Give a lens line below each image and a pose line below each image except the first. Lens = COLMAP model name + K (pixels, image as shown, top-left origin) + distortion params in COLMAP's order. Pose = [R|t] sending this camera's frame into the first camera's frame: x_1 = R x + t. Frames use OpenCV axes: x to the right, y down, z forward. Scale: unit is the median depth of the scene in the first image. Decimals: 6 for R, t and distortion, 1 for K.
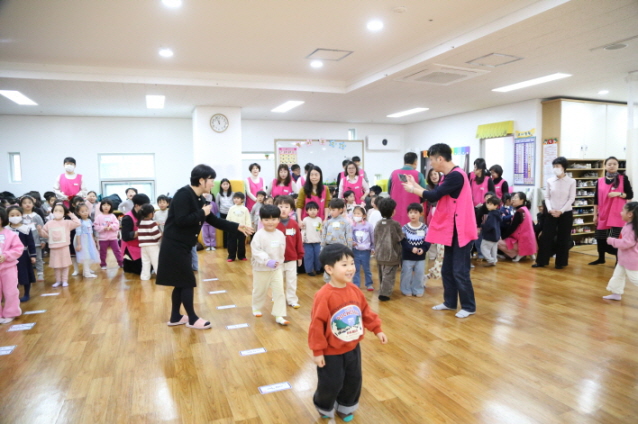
lens RADIAL K [[449.6, 0, 317.5], [0, 449.6, 209.7], [0, 0, 1]] dist [-0.090865, 0.055197]
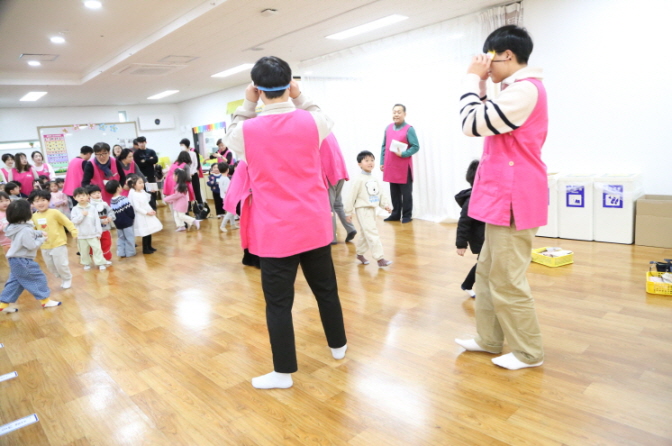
lens RADIAL K [[473.6, 0, 345.6], [0, 473.6, 227.7], [0, 0, 1]] dist [-0.090865, 0.055197]
pose [[0.928195, -0.133434, 0.347347, 0.190338], [0.099271, 0.988457, 0.114443, 0.021237], [-0.358608, -0.071744, 0.930727, -0.268246]]
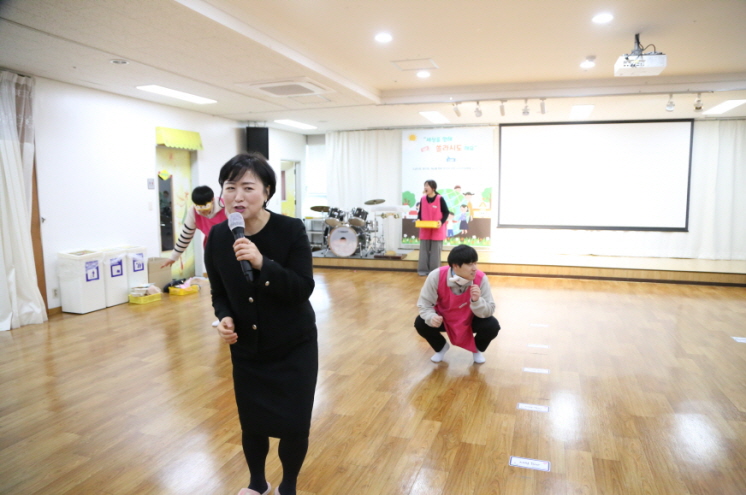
lens RADIAL K [[525.7, 0, 384.1], [0, 525.7, 243.7], [0, 0, 1]] dist [-0.090865, 0.055197]
pose [[-0.772797, -0.048802, 0.632774, -0.106956], [0.065089, 0.985687, 0.155513, -0.047403], [-0.631306, 0.161367, -0.758560, 0.495438]]
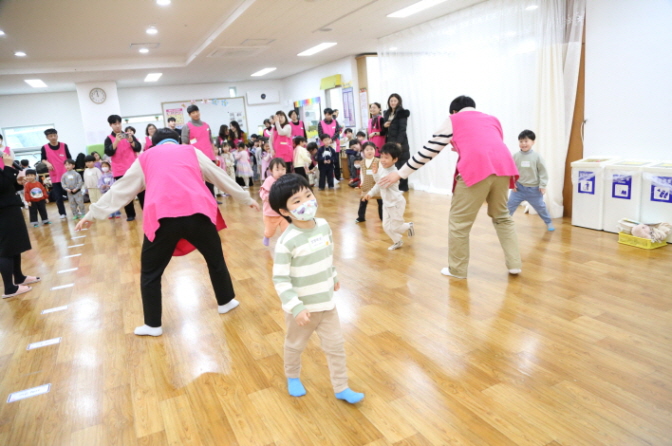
lens RADIAL K [[473.6, 0, 341.1], [0, 473.6, 232.9], [0, 0, 1]] dist [-0.090865, 0.055197]
pose [[0.994165, -0.088904, 0.061097, 0.313704], [0.078067, 0.983816, 0.161281, 0.020026], [-0.074447, -0.155570, 0.985016, -0.325588]]
